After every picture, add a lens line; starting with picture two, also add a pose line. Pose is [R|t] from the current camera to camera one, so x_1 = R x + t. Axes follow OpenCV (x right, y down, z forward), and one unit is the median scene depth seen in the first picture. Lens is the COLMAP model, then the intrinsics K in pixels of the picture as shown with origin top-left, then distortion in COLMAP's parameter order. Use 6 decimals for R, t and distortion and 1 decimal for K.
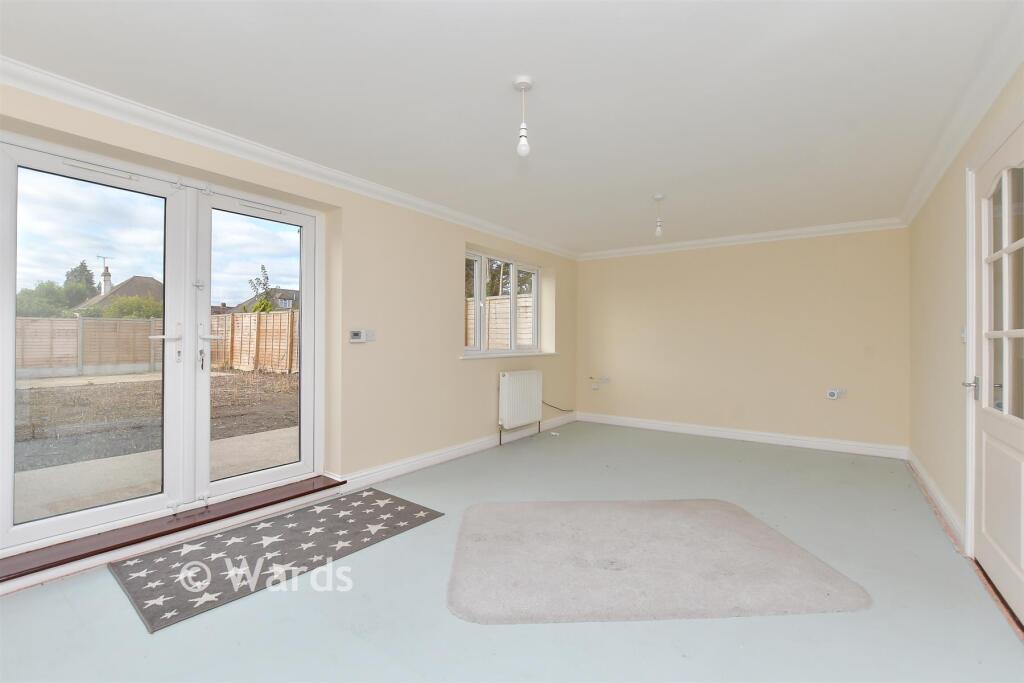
lens RADIAL K [[443.8, 0, 514.0], [0, 443.8, 335.5], [0, 0, 1]] dist [-0.016299, -0.000183]
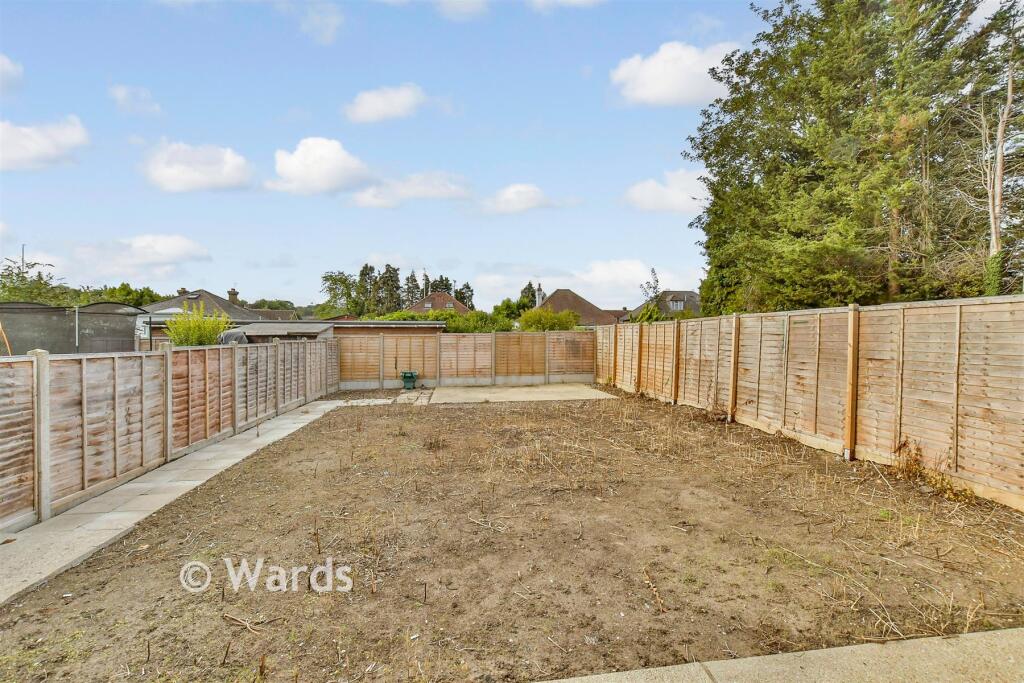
lens RADIAL K [[443.8, 0, 515.9], [0, 443.8, 338.6], [0, 0, 1]] dist [-0.016299, -0.000183]
pose [[0.674608, 0.001421, -0.738175, -0.121456], [0.006412, 0.999949, 0.007786, -0.030838], [0.738148, -0.009985, 0.674565, 0.263987]]
